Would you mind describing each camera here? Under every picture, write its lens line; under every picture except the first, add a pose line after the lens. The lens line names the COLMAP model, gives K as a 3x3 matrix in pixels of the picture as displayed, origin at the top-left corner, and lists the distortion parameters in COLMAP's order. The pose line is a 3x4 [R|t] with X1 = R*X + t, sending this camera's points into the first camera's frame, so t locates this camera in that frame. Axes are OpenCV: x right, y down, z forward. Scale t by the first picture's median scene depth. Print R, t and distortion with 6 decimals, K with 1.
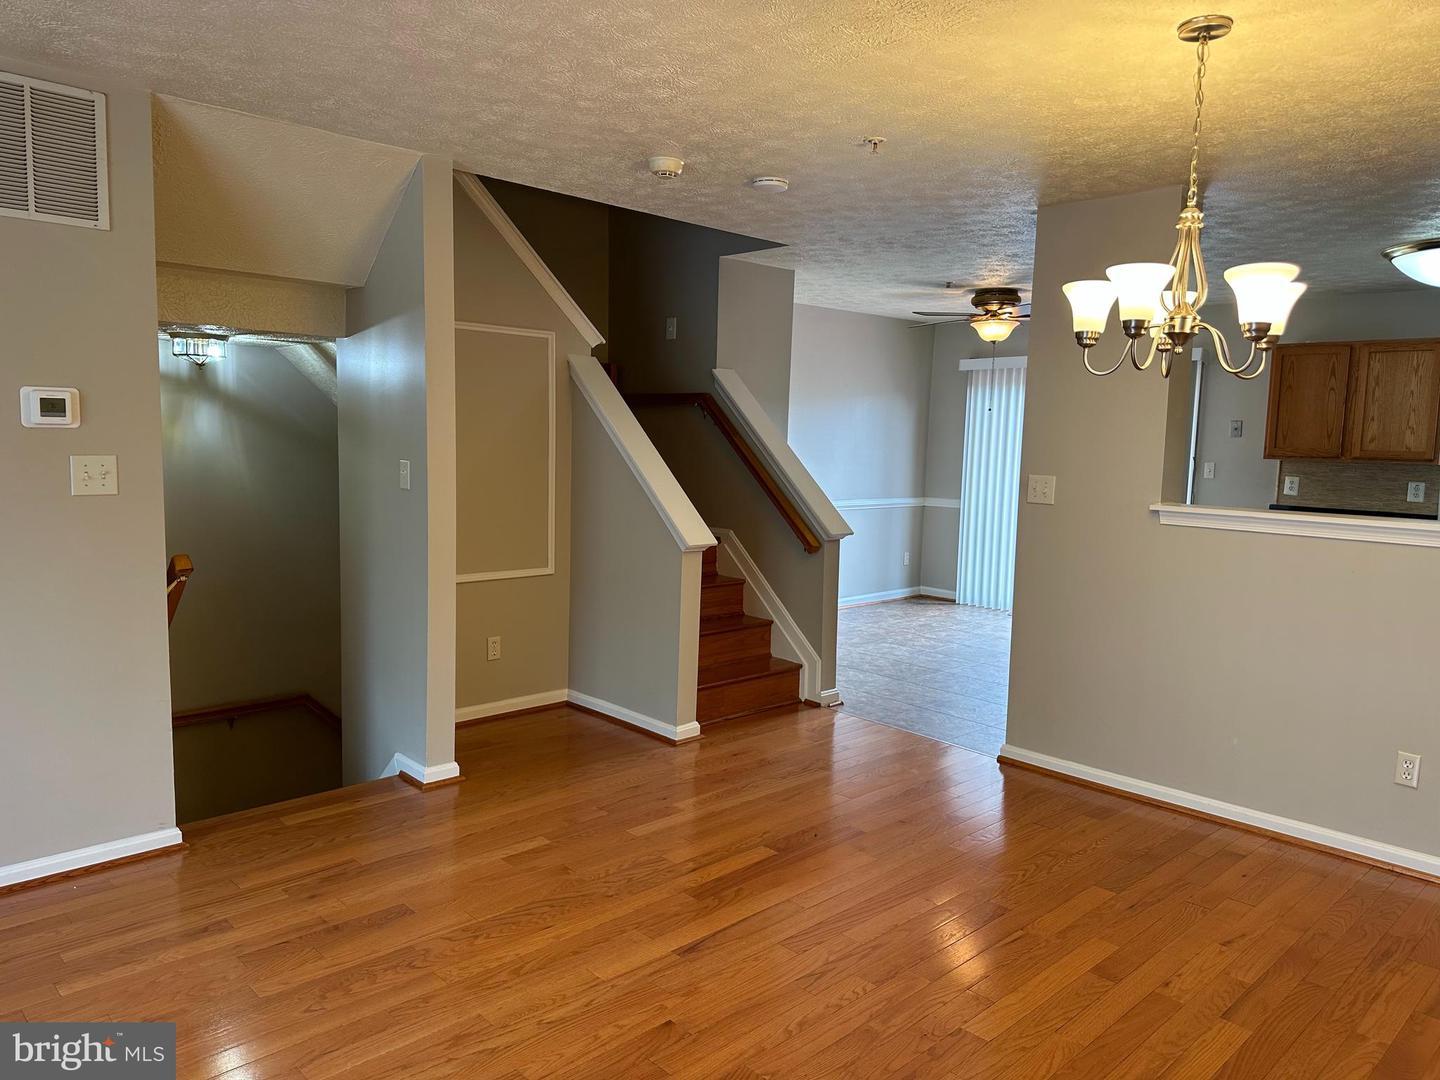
lens RADIAL K [[1006.4, 0, 720.2], [0, 1006.4, 543.3], [0, 0, 1]] dist [0.082136, -0.112086]
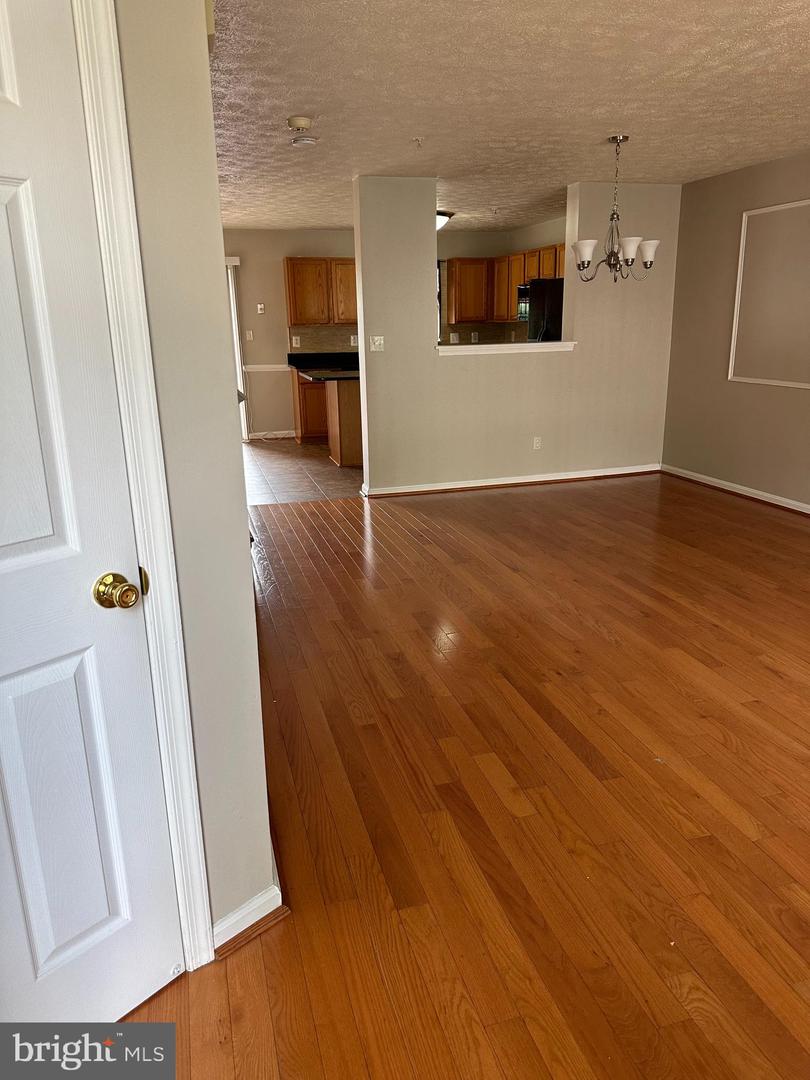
lens RADIAL K [[760.3, 0, 405.0], [0, 760.3, 540.0], [0, 0, 1]] dist [0.134911, -0.240840]
pose [[0.463706, -0.276327, 0.841796, -0.868005], [0.125987, 0.961030, 0.246066, -0.043885], [-0.876986, -0.008047, 0.480449, 0.271529]]
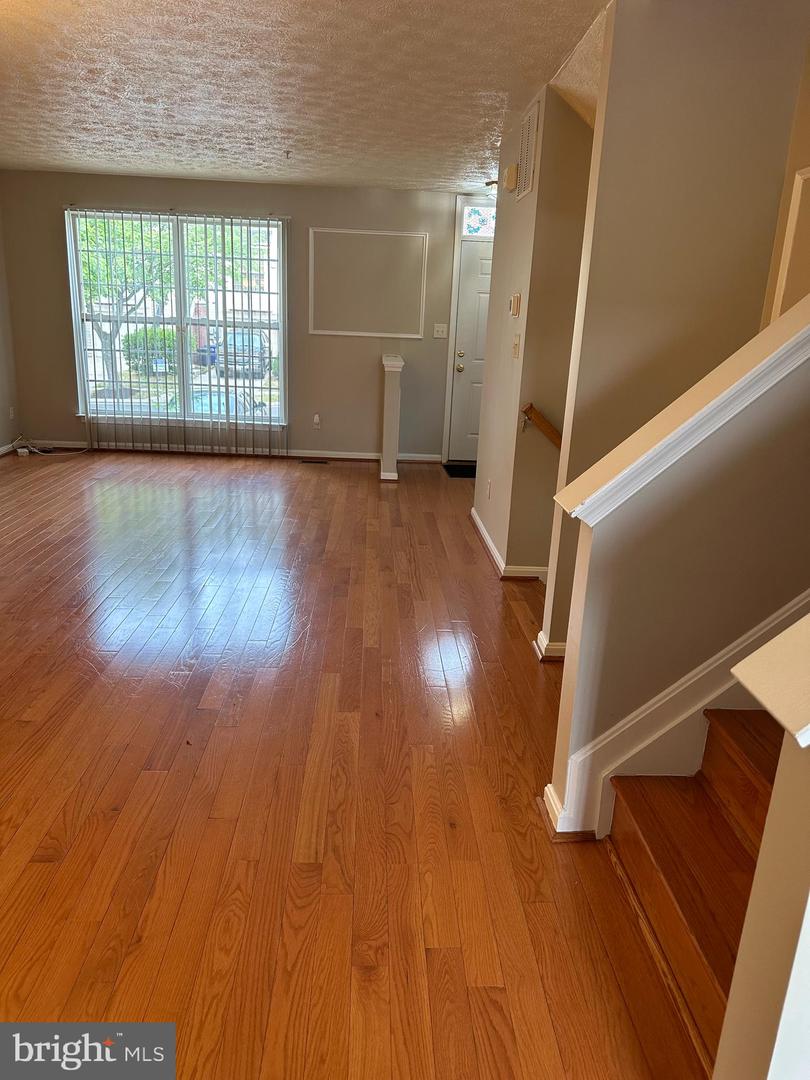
lens RADIAL K [[775.8, 0, 405.0], [0, 775.8, 540.0], [0, 0, 1]] dist [0.084731, -0.122660]
pose [[-0.658993, 0.153895, -0.736237, 0.372001], [-0.144519, 0.934699, 0.324735, -0.111074], [0.738135, 0.320398, -0.593719, 1.186967]]
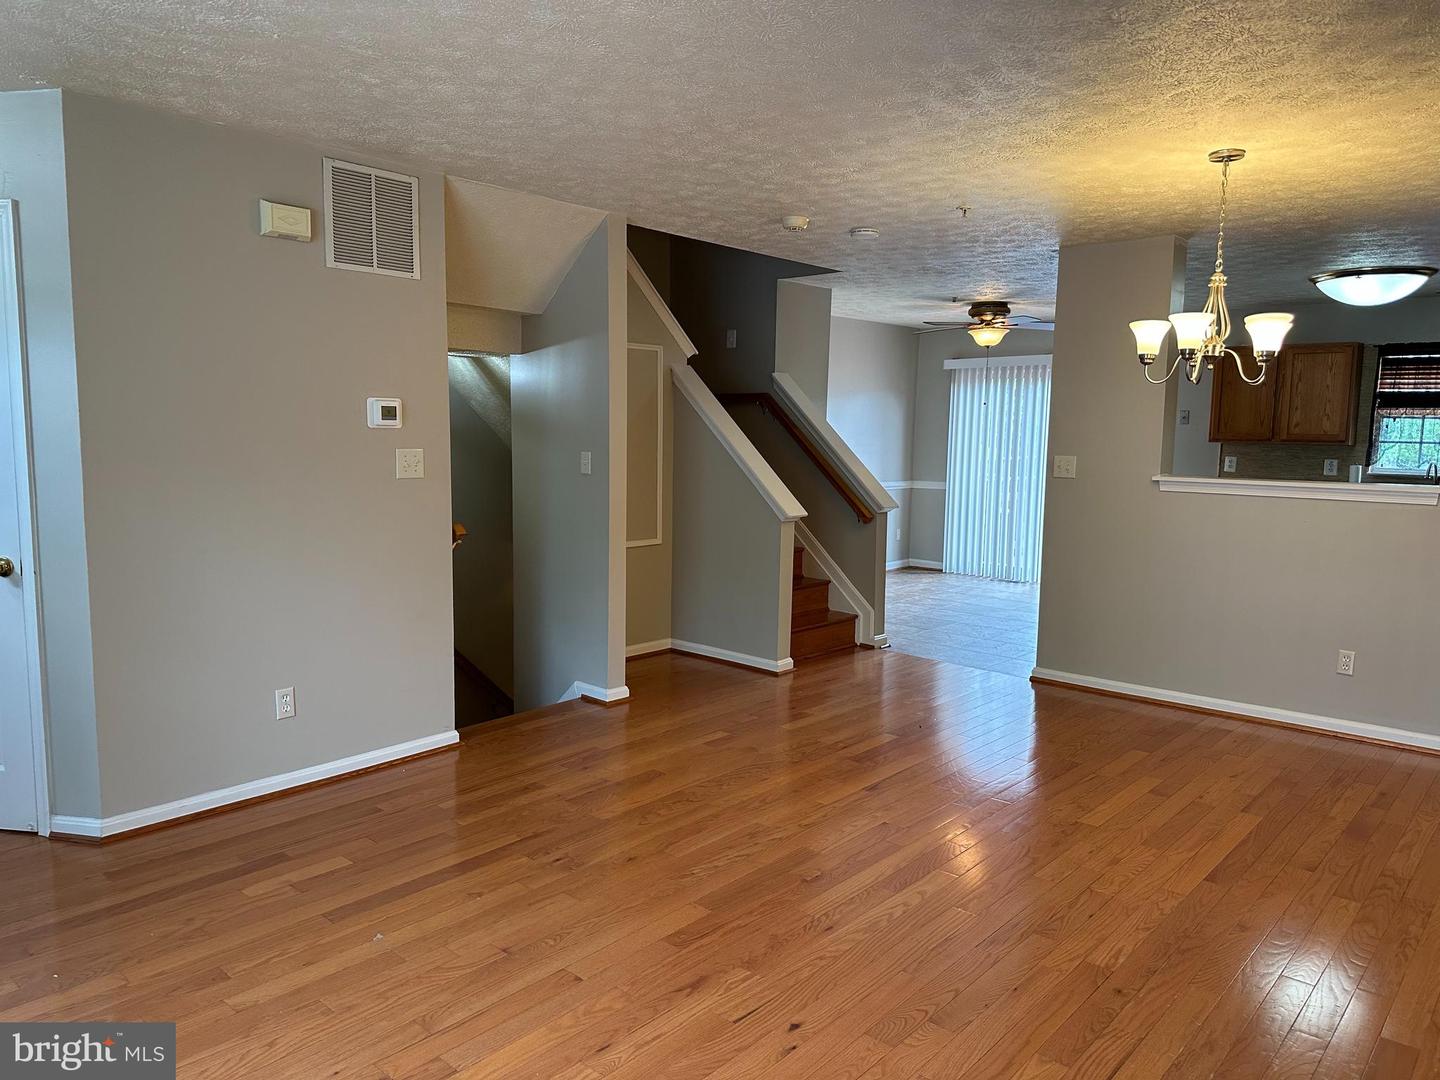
lens RADIAL K [[1009.6, 0, 706.3], [0, 1009.6, 547.6], [0, 0, 1]] dist [0.103613, -0.161406]
pose [[0.997262, -0.020017, 0.071182, -0.217174], [0.019254, 0.999750, 0.011385, 0.024347], [-0.071392, -0.009984, 0.997398, -0.245993]]
